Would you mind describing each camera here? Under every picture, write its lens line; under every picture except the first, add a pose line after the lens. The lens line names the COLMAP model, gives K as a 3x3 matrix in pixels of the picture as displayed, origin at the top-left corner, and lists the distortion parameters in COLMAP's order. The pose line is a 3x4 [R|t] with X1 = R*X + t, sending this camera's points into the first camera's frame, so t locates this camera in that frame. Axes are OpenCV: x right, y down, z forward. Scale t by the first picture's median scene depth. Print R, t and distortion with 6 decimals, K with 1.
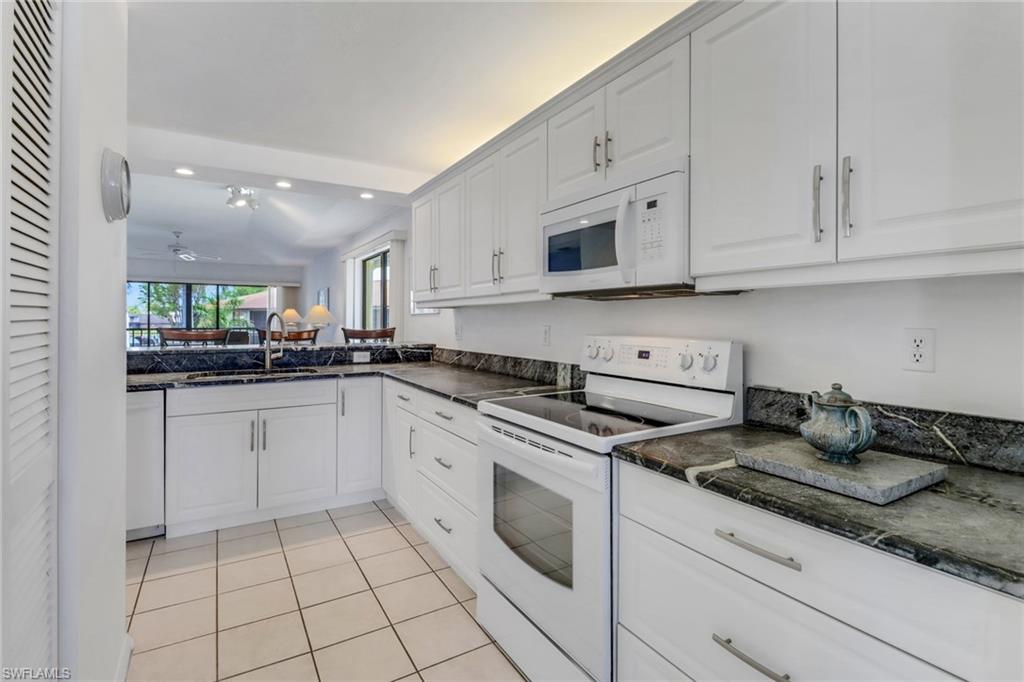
lens RADIAL K [[493.4, 0, 511.0], [0, 493.4, 322.1], [0, 0, 1]] dist [-0.000307, -0.000043]
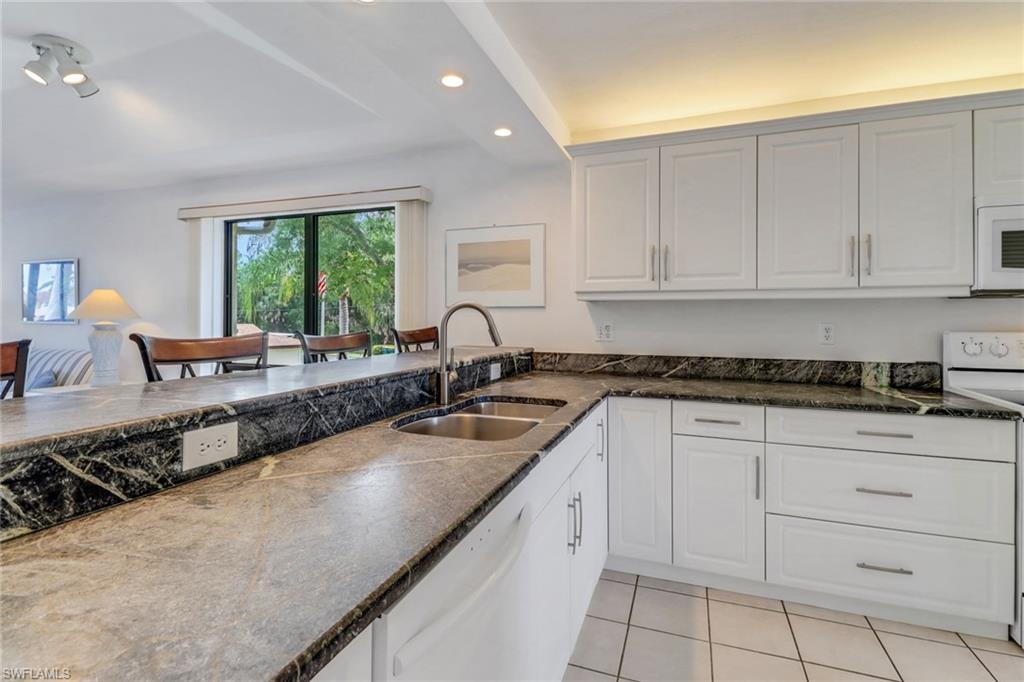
lens RADIAL K [[487.1, 0, 514.7], [0, 487.1, 315.3], [0, 0, 1]] dist [0.018925, 0.000041]
pose [[0.773844, 0.004666, 0.633359, -0.906437], [-0.000361, 0.999976, -0.006926, -0.001449], [-0.633376, 0.005131, 0.773827, 0.603794]]
